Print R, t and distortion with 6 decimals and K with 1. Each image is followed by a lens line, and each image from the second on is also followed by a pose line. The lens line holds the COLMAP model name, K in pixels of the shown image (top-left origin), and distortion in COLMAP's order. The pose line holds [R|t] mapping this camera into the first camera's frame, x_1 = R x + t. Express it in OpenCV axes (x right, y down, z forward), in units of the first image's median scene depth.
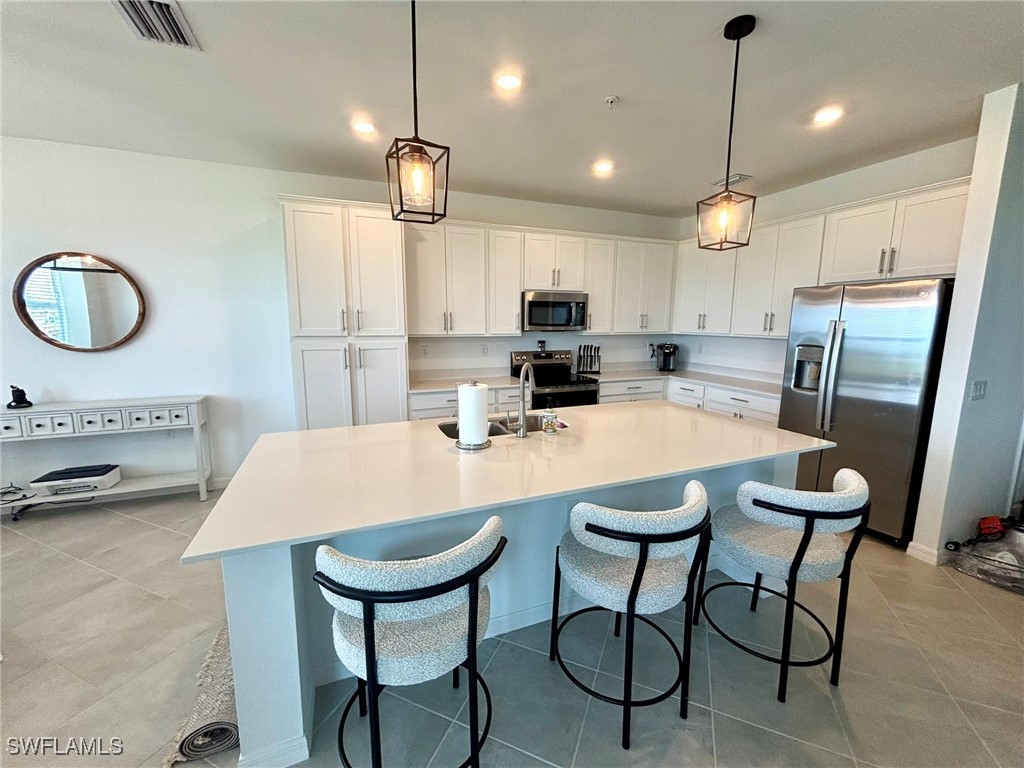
lens RADIAL K [[414.6, 0, 510.4], [0, 414.6, 382.2], [0, 0, 1]] dist [0.006445, -0.002628]
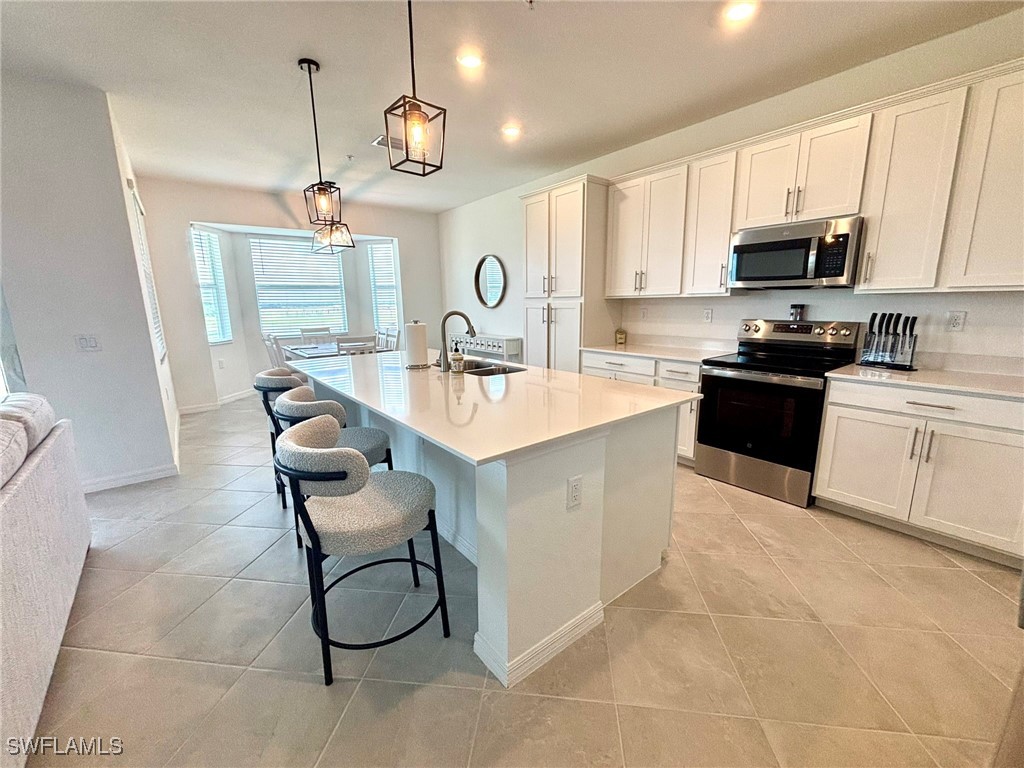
lens RADIAL K [[414.6, 0, 510.4], [0, 414.6, 382.2], [0, 0, 1]] dist [0.006445, -0.002628]
pose [[0.276546, 0.178144, -0.944345, 0.623535], [-0.122619, 0.981177, 0.149184, -0.025000], [0.953146, 0.074539, 0.293184, 0.420773]]
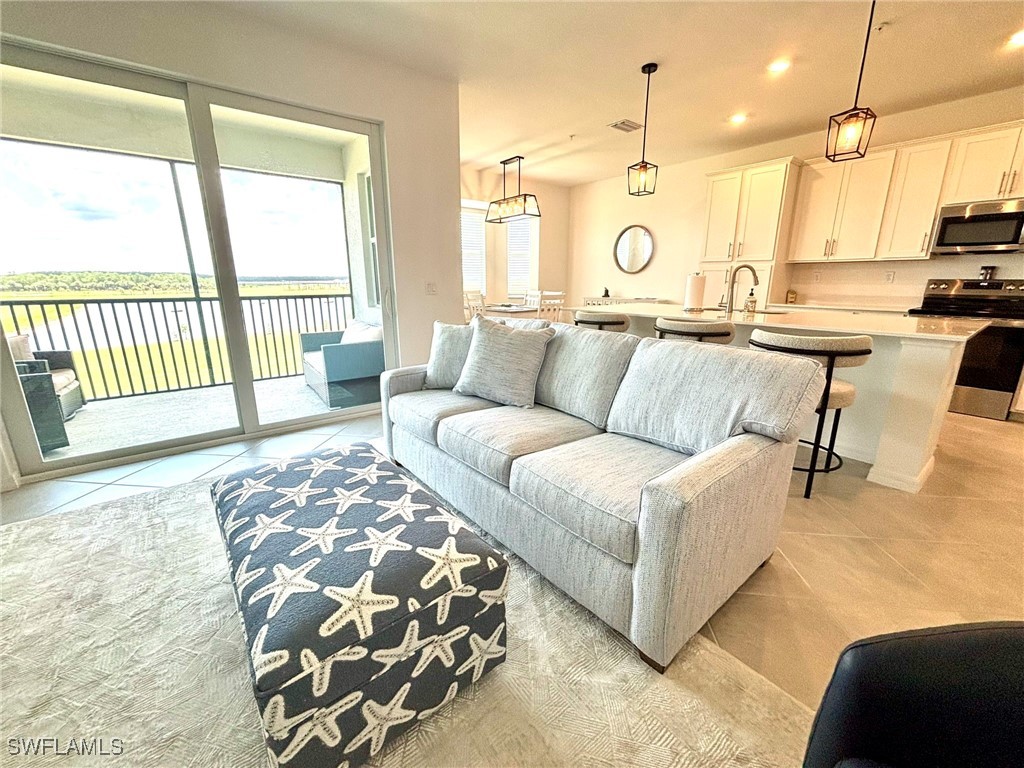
lens RADIAL K [[414.6, 0, 510.4], [0, 414.6, 382.2], [0, 0, 1]] dist [0.006445, -0.002628]
pose [[0.271700, 0.231971, -0.934007, 0.674661], [-0.138768, 0.969816, 0.200498, 0.091144], [0.952325, 0.075135, 0.295689, -0.116669]]
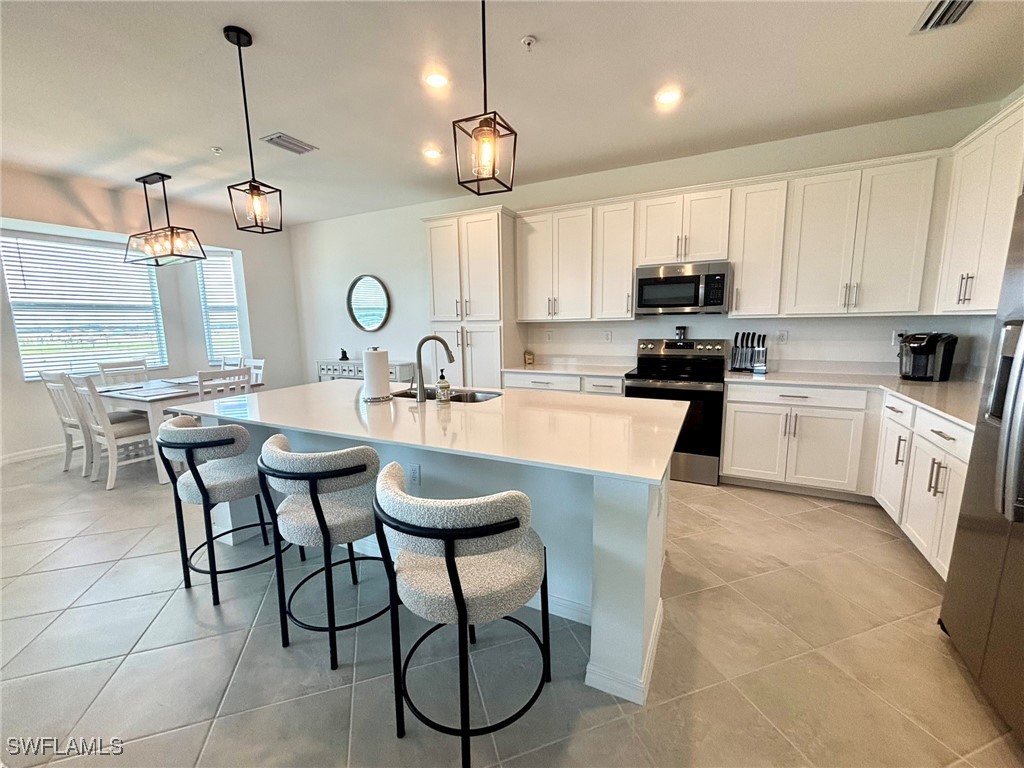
lens RADIAL K [[414.6, 0, 510.4], [0, 414.6, 382.2], [0, 0, 1]] dist [0.006445, -0.002628]
pose [[0.656128, 0.096503, -0.748454, 0.509850], [-0.089667, 0.994733, 0.049651, -0.001761], [0.749304, 0.034535, 0.661325, 0.225871]]
